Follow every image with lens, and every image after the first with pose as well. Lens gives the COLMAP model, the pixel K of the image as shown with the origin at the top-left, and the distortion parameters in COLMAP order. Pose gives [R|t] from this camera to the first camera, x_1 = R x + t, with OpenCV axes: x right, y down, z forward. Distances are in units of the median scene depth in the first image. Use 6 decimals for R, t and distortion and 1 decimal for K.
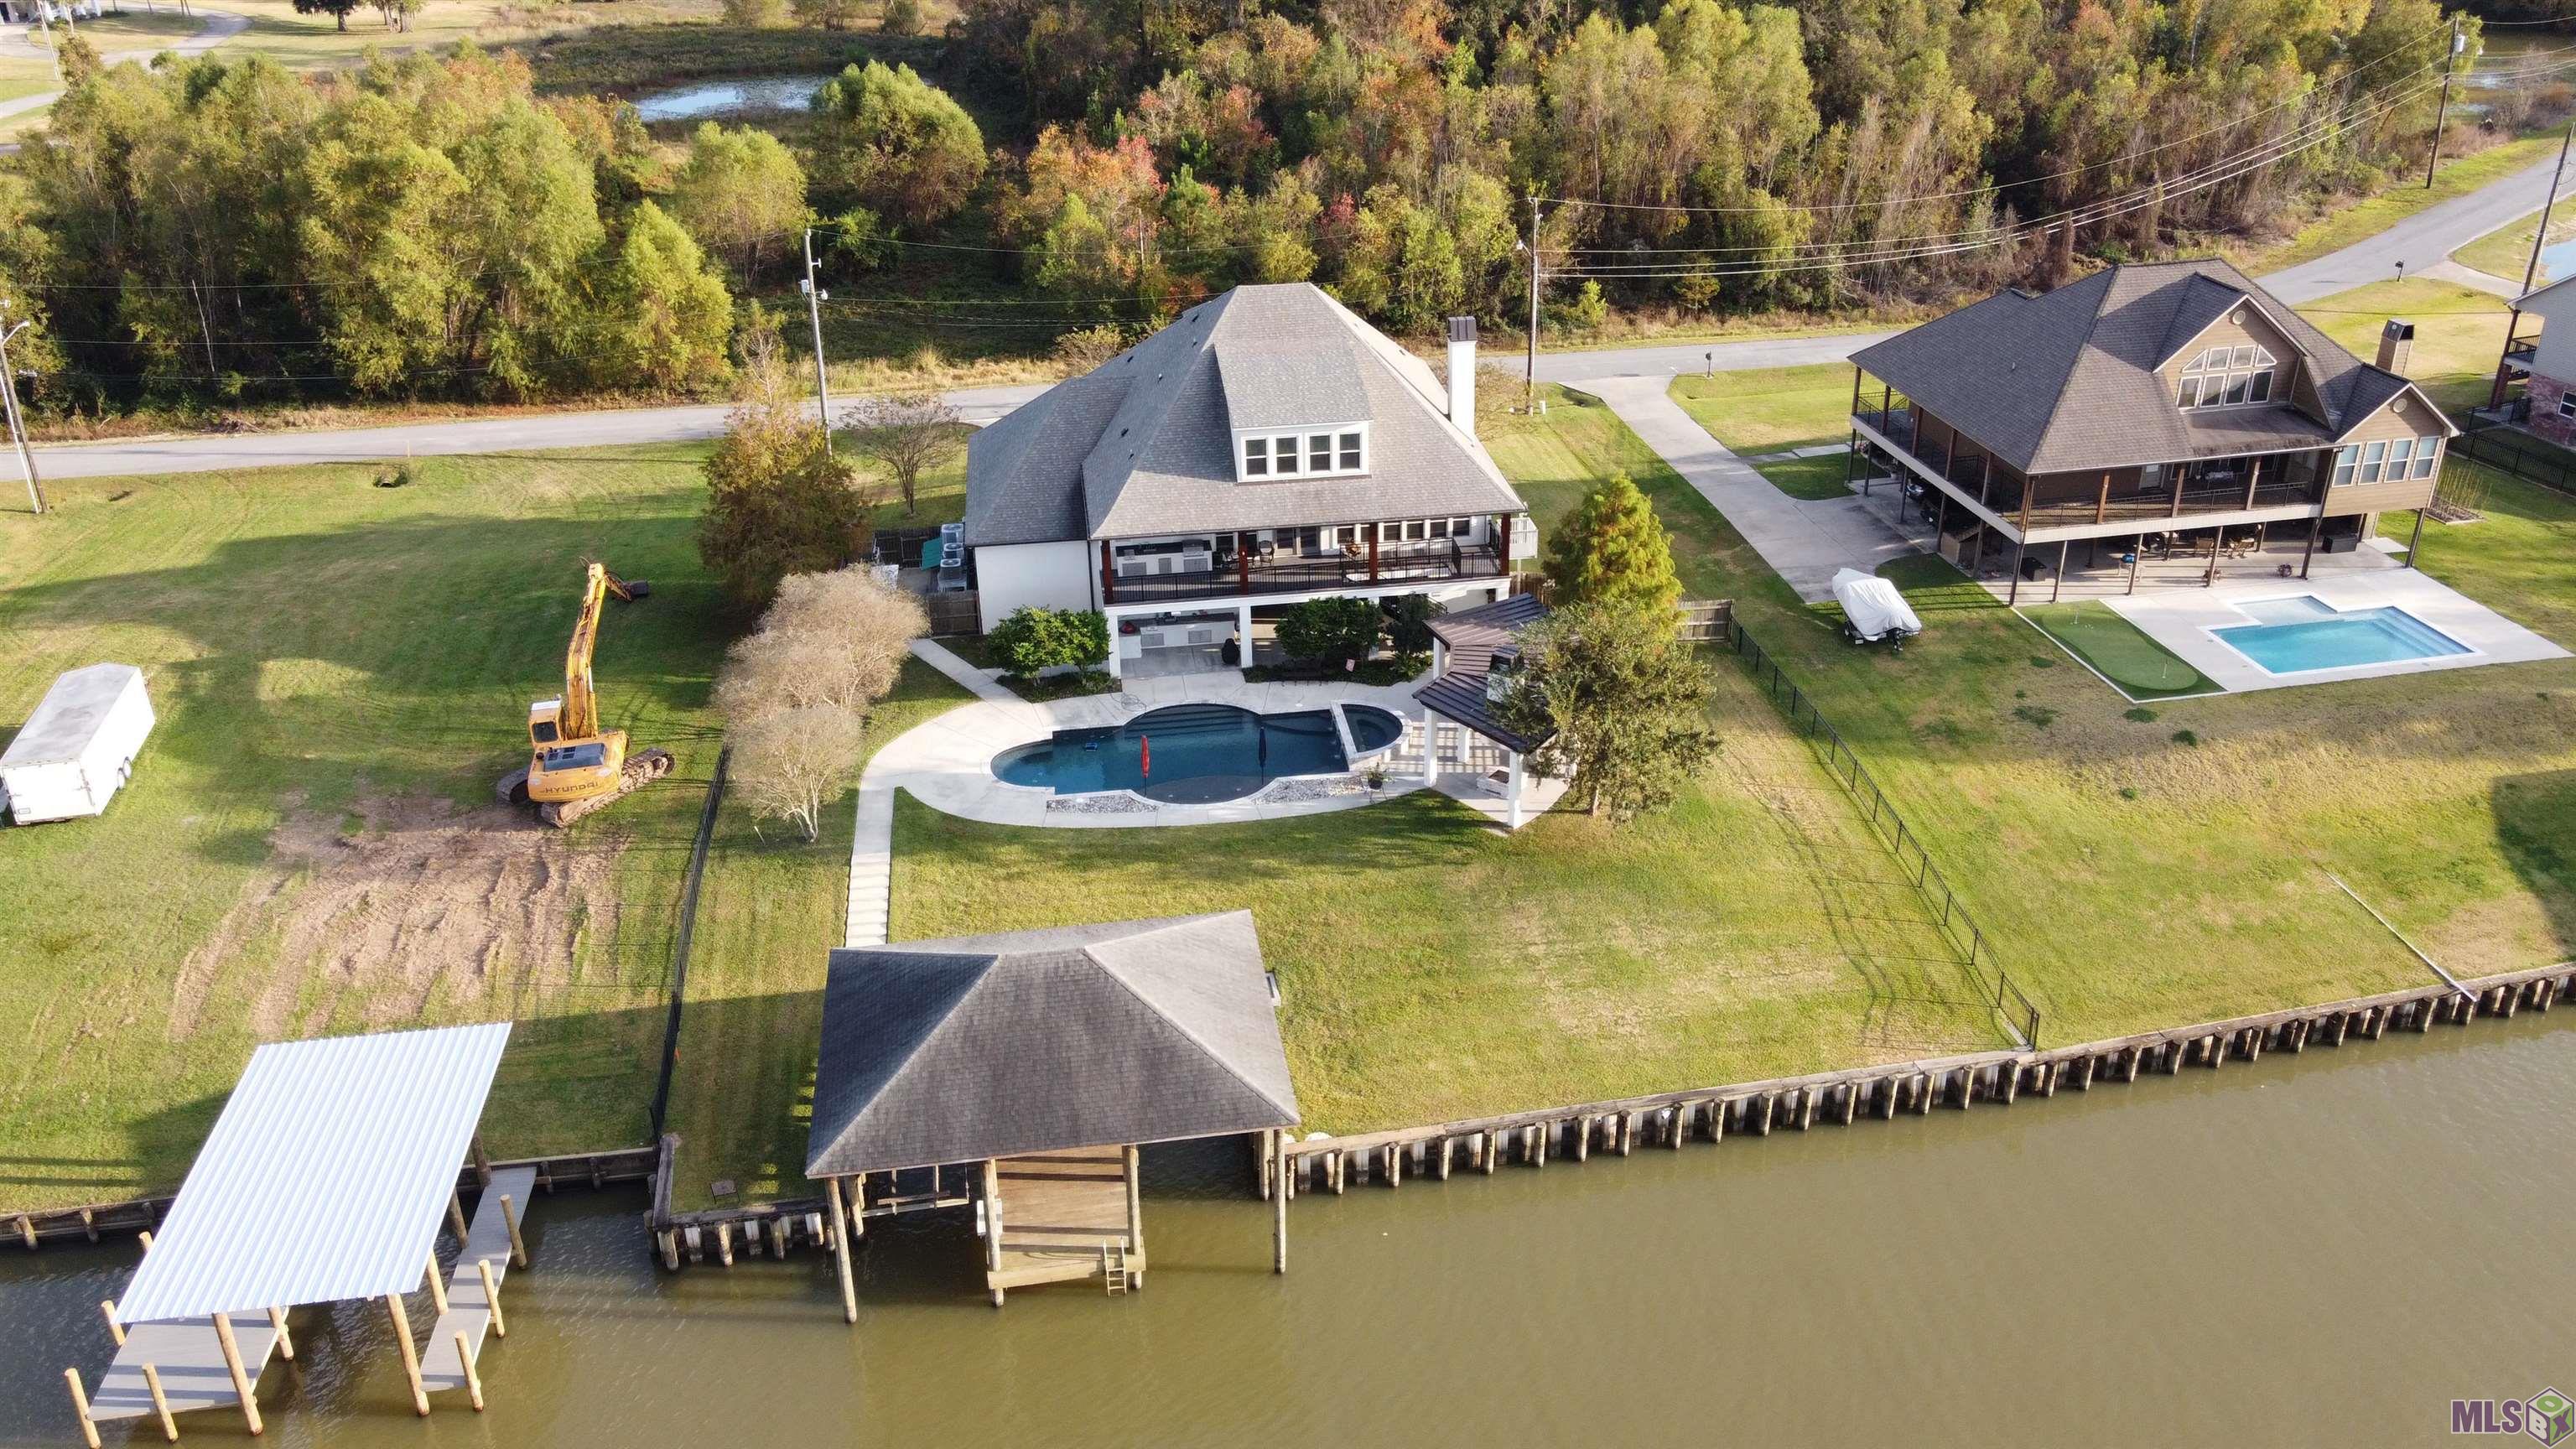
lens RADIAL K [[1975.2, 0, 1291.9], [0, 1975.2, 703.6], [0, 0, 1]] dist [0.000617, 0.031502]
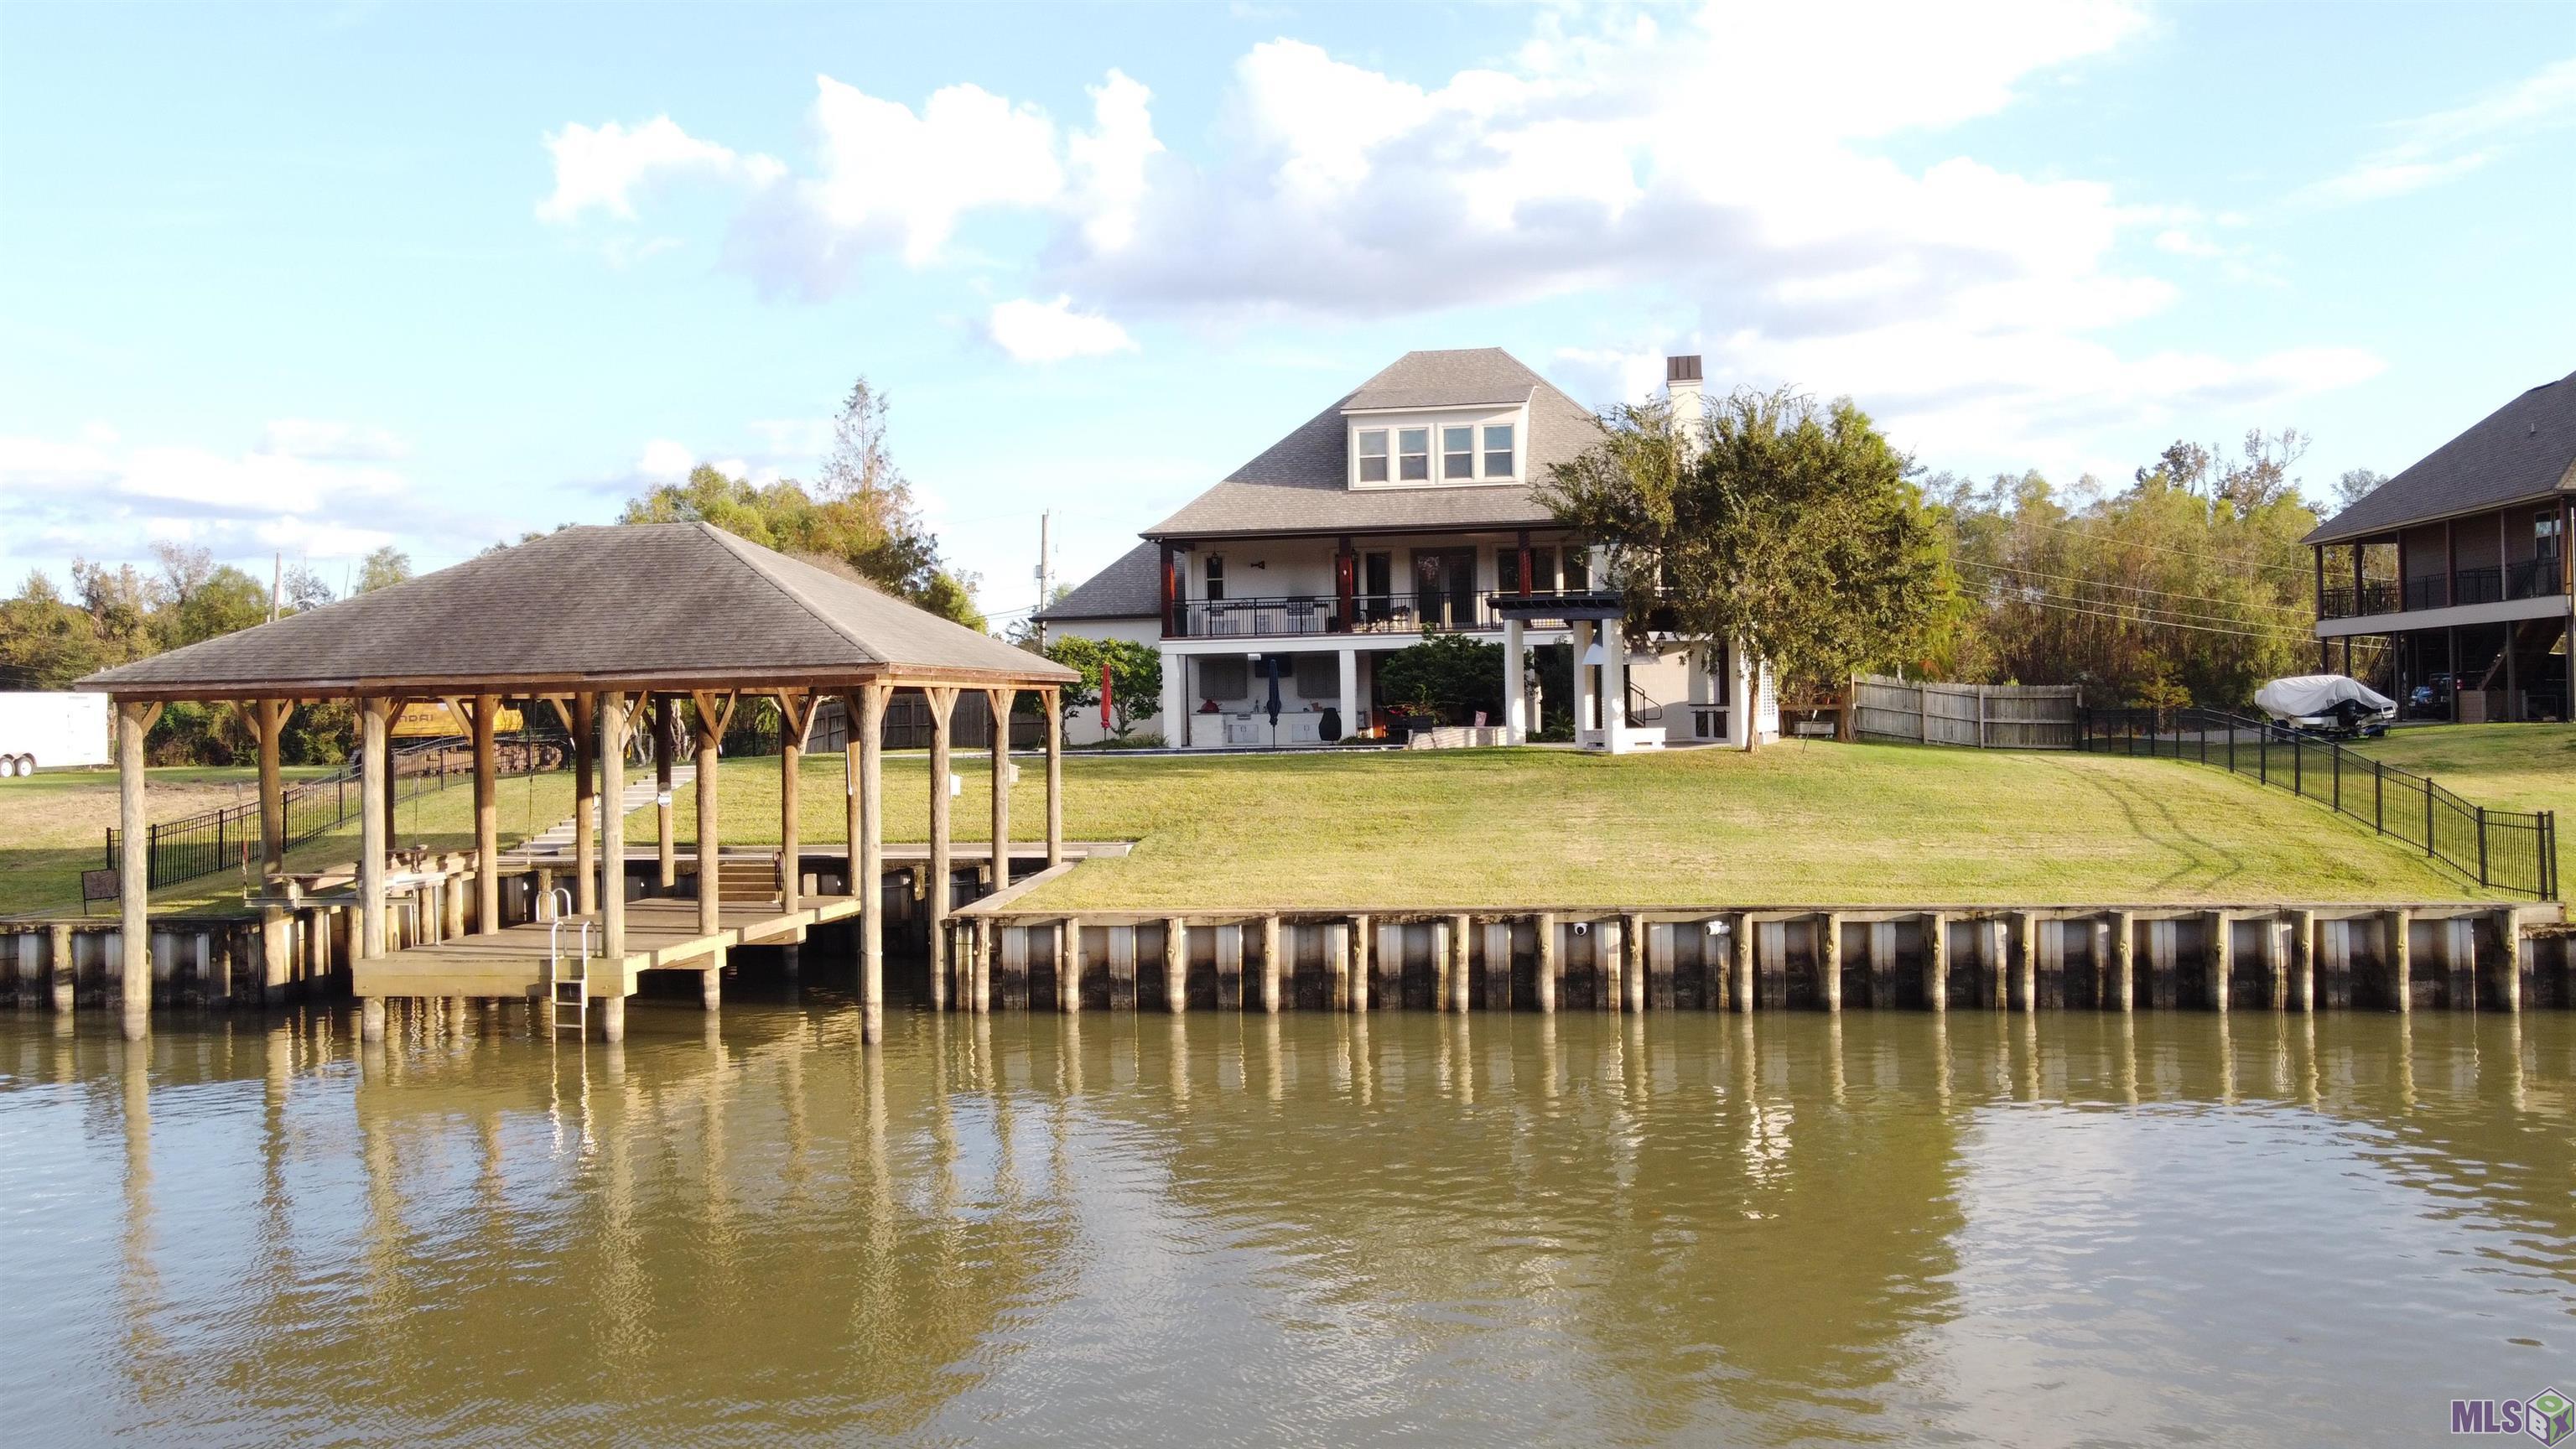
lens RADIAL K [[1975.2, 0, 1302.2], [0, 1975.2, 725.0], [0, 0, 1]] dist [0.000617, 0.031502]
pose [[0.955163, 0.000874, -0.296078, 0.178983], [-0.128100, 0.902775, -0.410594, 0.287290], [0.266934, 0.430112, 0.862410, 0.384412]]
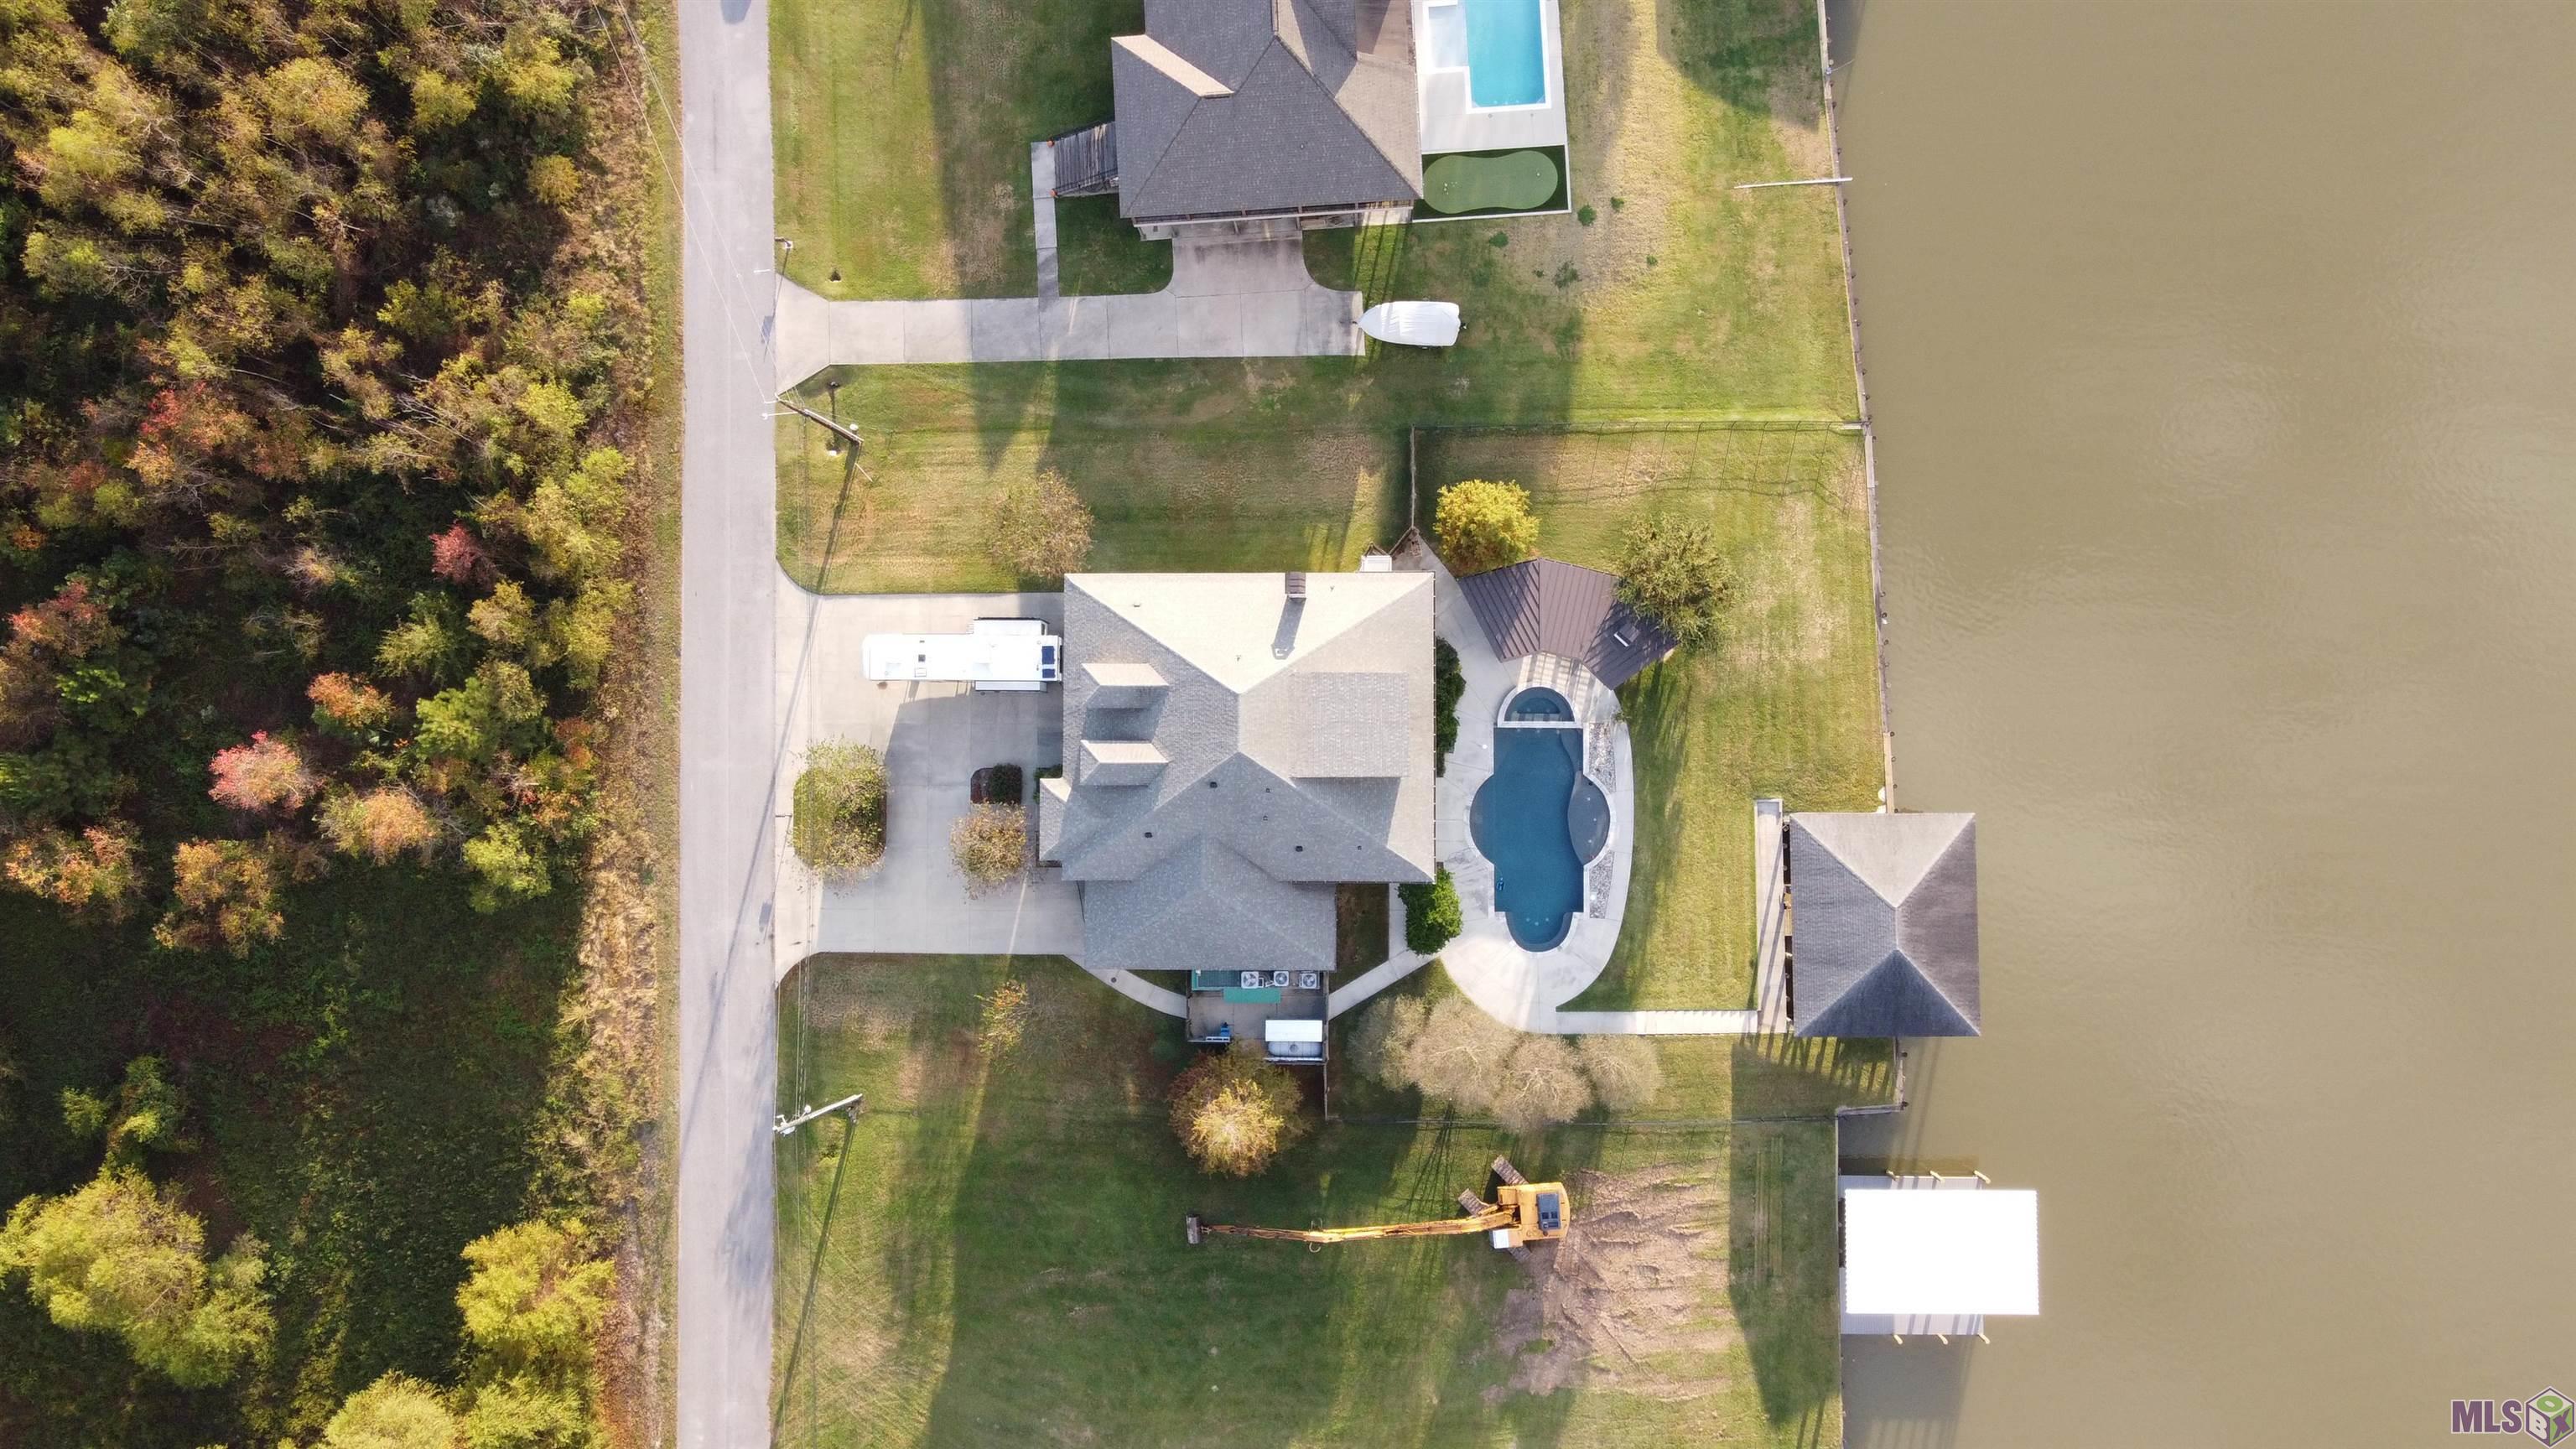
lens RADIAL K [[1975.2, 0, 1287.2], [0, 1975.2, 724.8], [0, 0, 1]] dist [0.000617, 0.031502]
pose [[0.137162, -0.988306, 0.066614, -0.100407], [0.458869, 0.122995, 0.879950, -1.387972], [-0.877853, -0.090128, 0.470373, 0.430829]]
